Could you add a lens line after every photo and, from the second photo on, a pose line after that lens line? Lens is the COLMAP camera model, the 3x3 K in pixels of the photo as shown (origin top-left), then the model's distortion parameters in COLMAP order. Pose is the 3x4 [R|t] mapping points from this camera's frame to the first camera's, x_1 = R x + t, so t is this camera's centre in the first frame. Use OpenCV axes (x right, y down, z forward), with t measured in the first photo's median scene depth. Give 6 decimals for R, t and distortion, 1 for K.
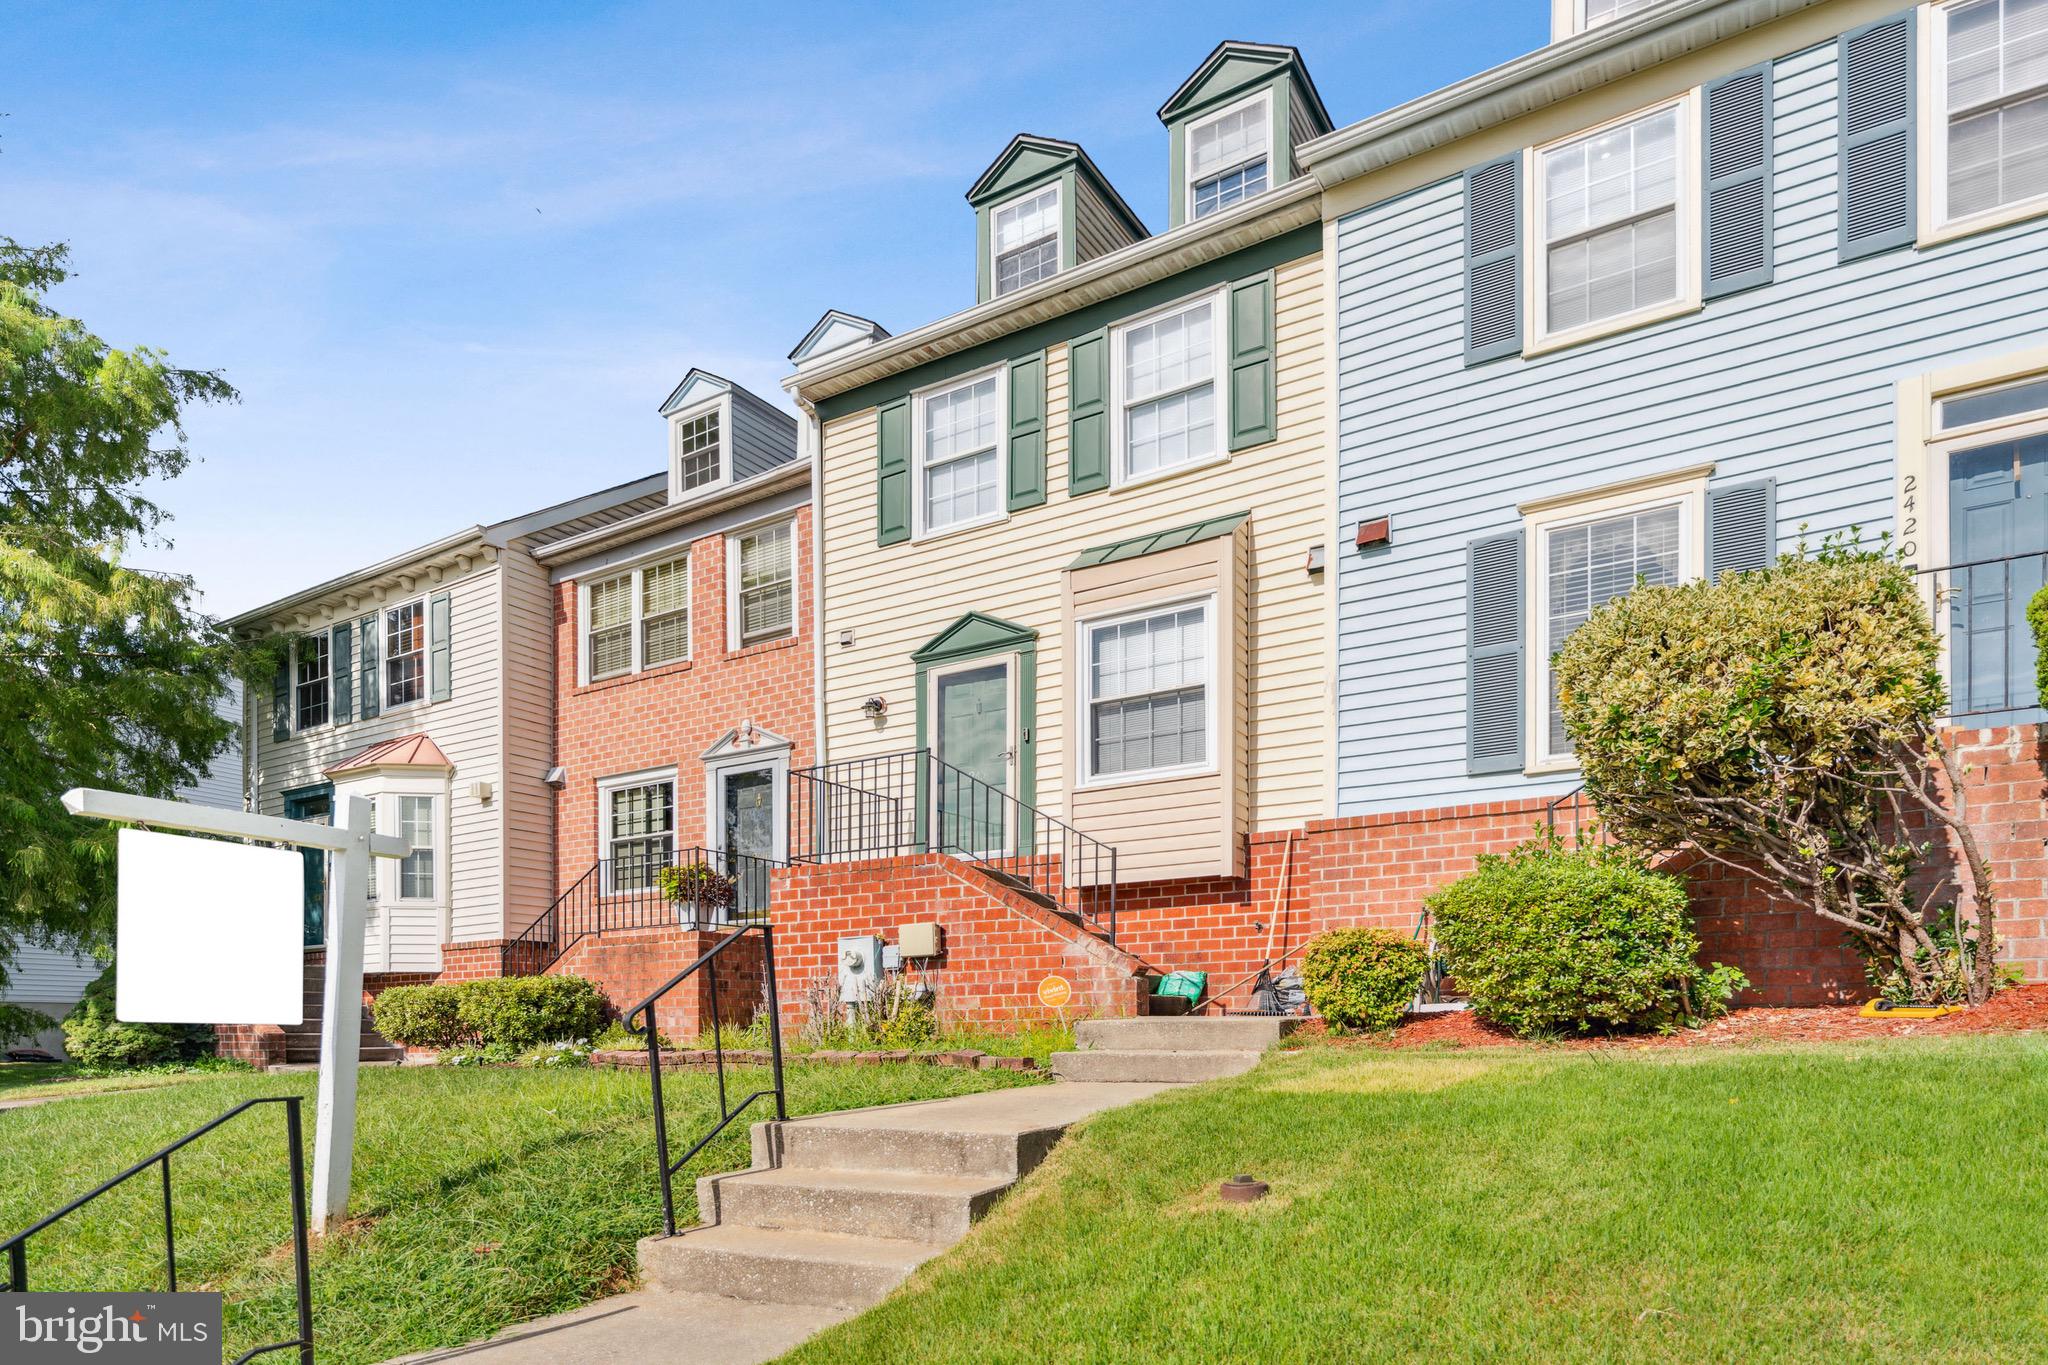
lens RADIAL K [[1174.6, 0, 1024.4], [0, 1174.6, 682.8], [0, 0, 1]] dist [-0.001330, 0.000612]
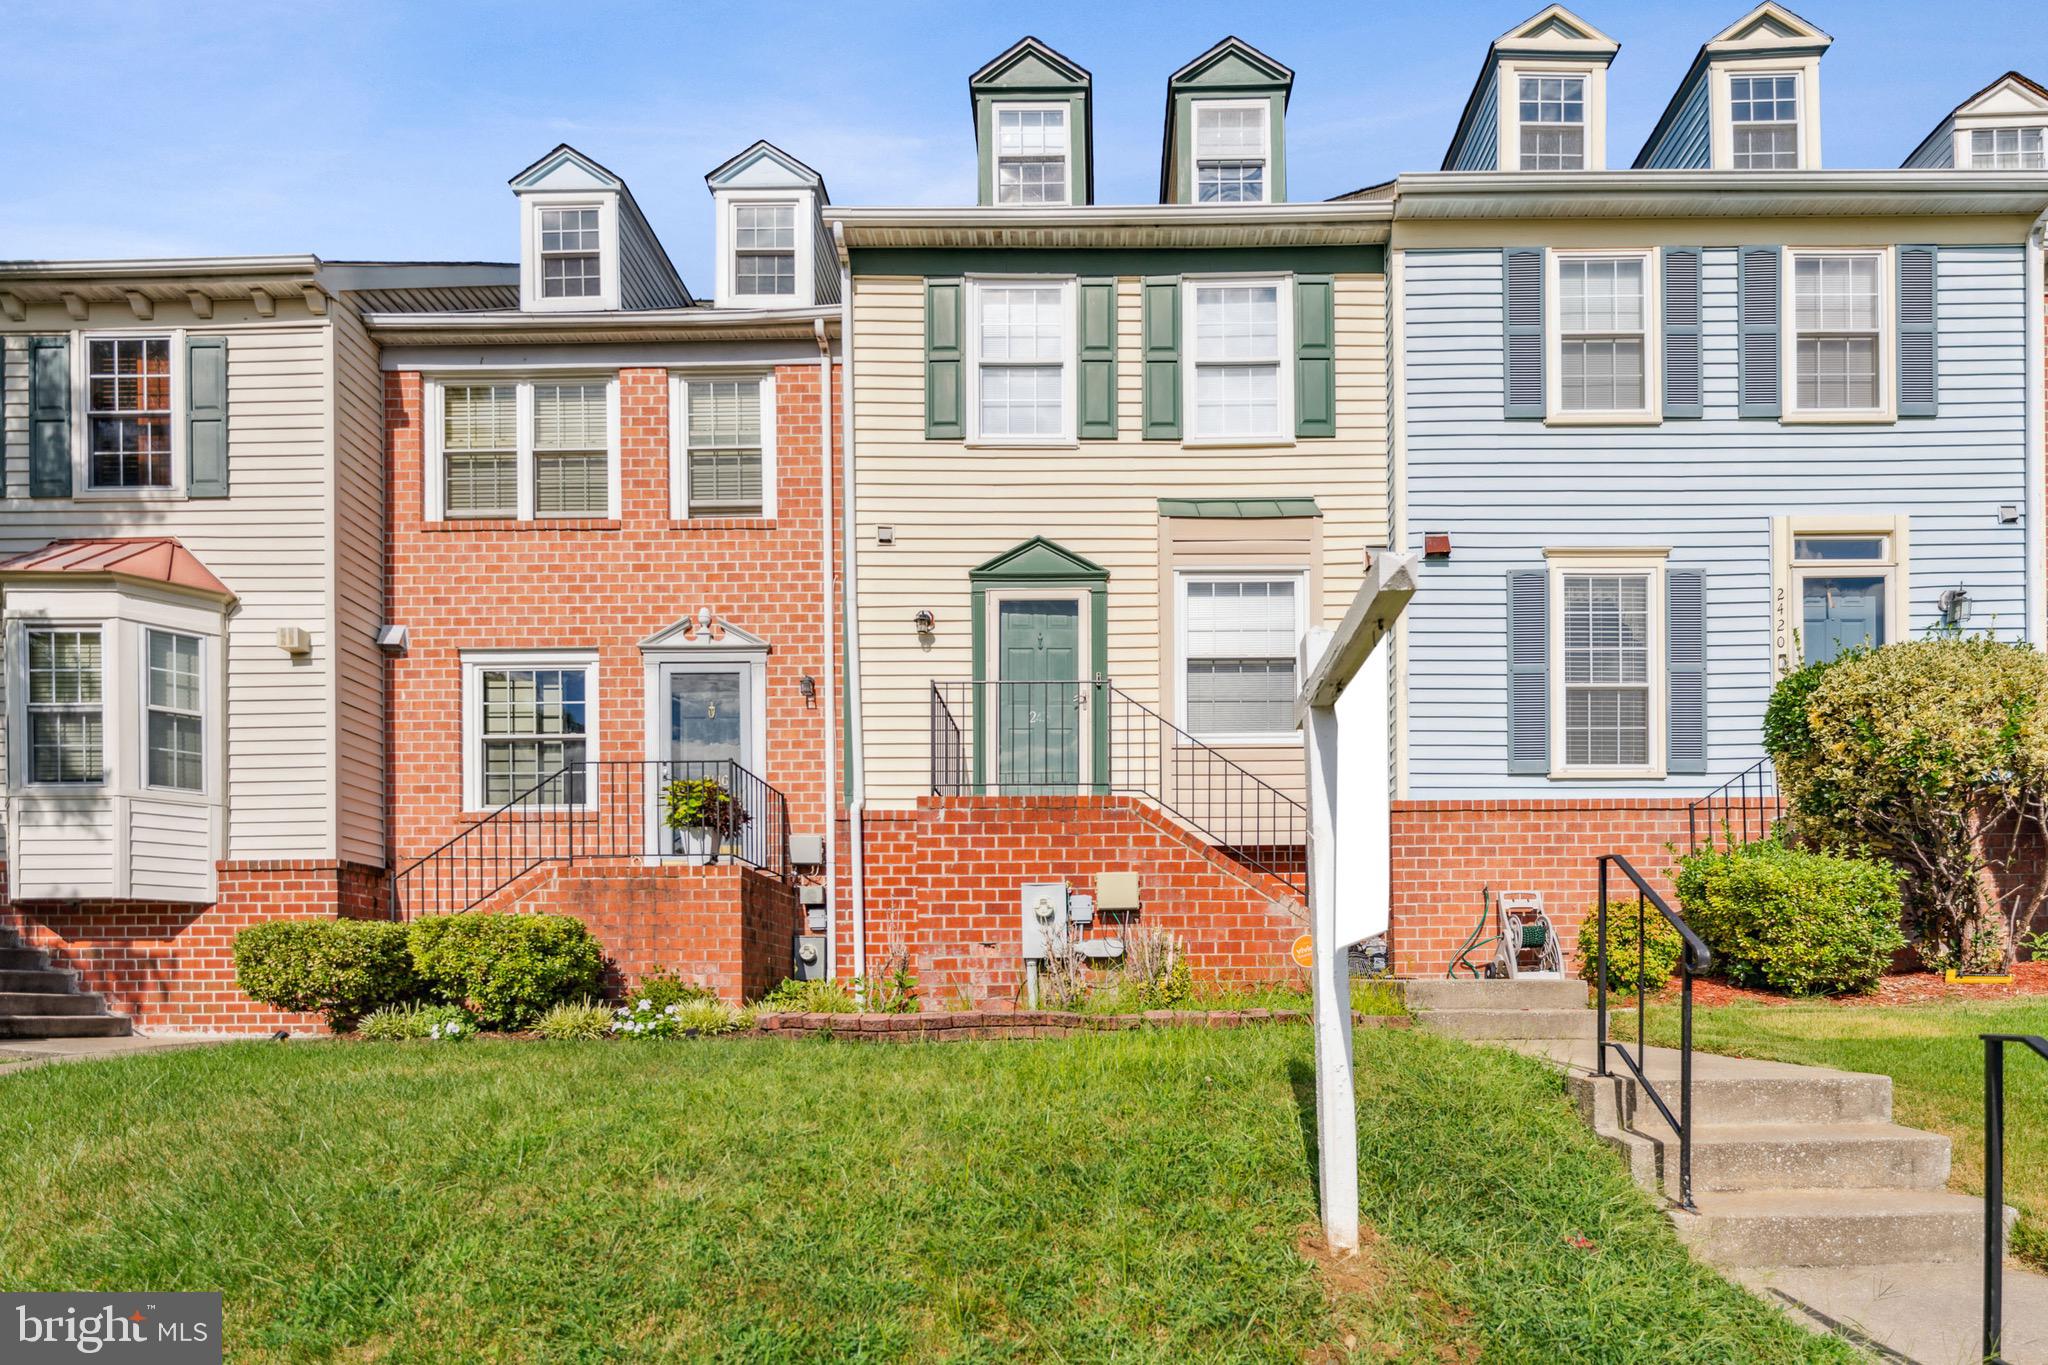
lens RADIAL K [[1171.7, 0, 1024.1], [0, 1171.7, 687.0], [0, 0, 1]] dist [-0.004012, -0.000372]
pose [[0.844356, 0.145359, 0.515687, -0.505386], [-0.152650, 0.987869, -0.028515, 0.082179], [-0.513576, -0.054643, 0.856302, 0.227906]]
